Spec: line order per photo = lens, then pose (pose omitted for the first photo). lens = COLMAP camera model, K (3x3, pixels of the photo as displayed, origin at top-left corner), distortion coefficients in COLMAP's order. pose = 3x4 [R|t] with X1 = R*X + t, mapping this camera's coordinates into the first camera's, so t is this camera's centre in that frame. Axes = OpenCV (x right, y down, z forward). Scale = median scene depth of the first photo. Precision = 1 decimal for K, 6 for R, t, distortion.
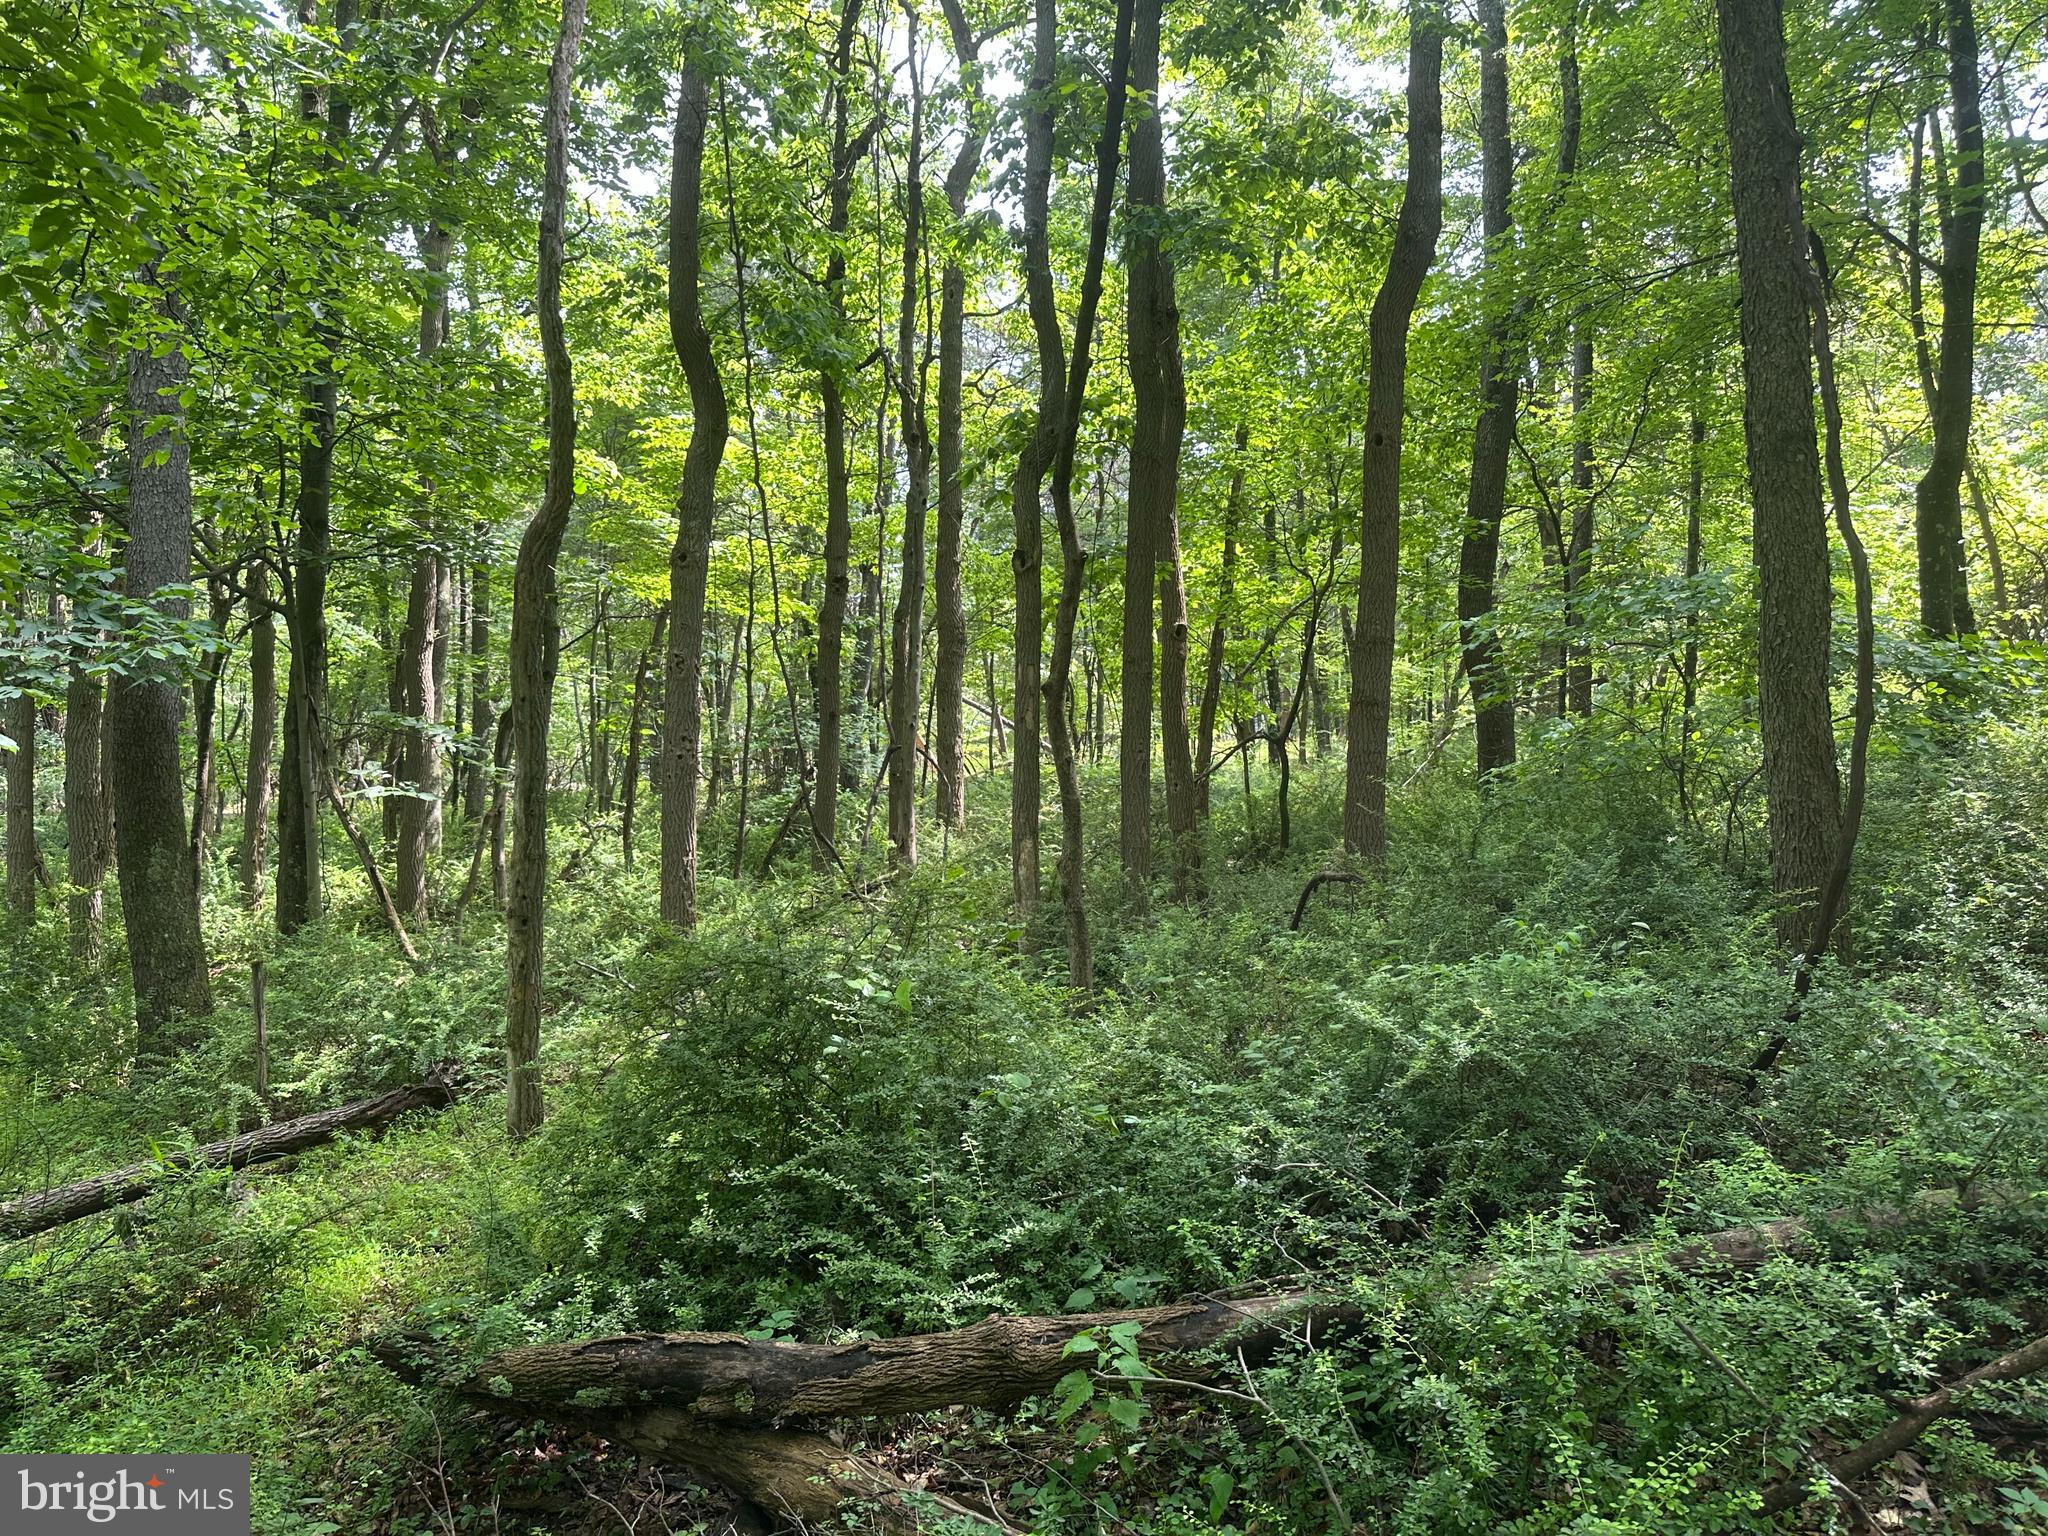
lens RADIAL K [[1435.3, 0, 1019.6], [0, 1435.3, 765.7], [0, 0, 1]] dist [0.035679, -0.043741]
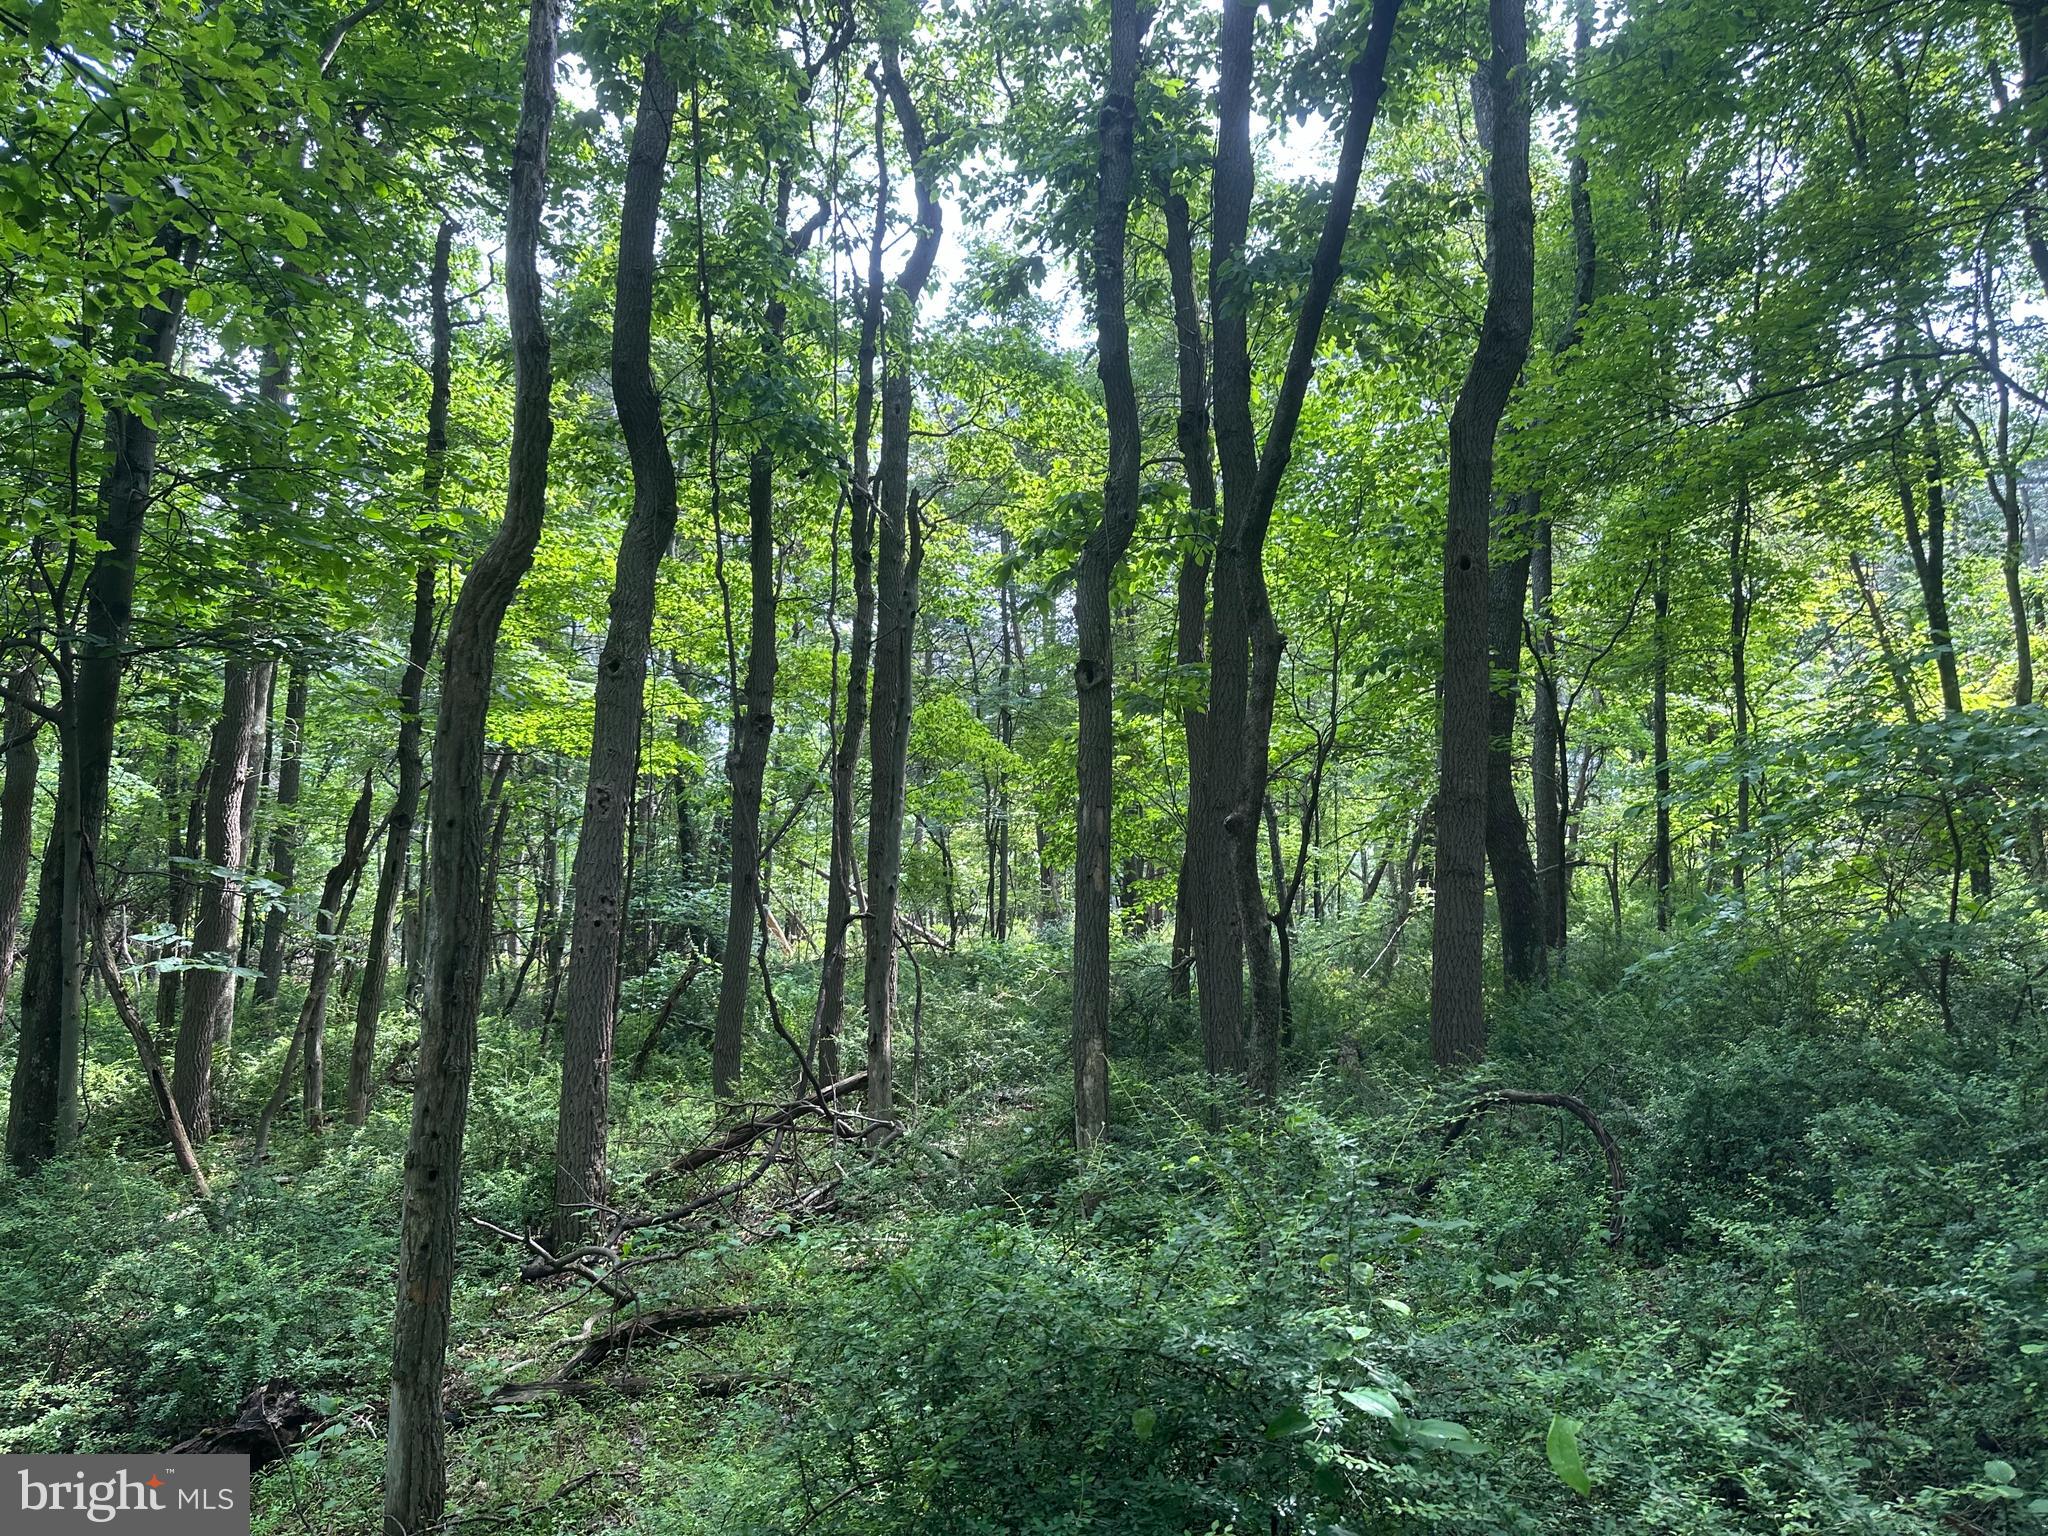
lens RADIAL K [[1435.3, 0, 1018.4], [0, 1435.3, 786.0], [0, 0, 1]] dist [0.035679, -0.043741]
pose [[0.991643, 0.029951, 0.125490, -0.106767], [-0.015518, 0.993308, -0.114450, 0.004595], [-0.128078, 0.111546, 0.985471, 0.198640]]
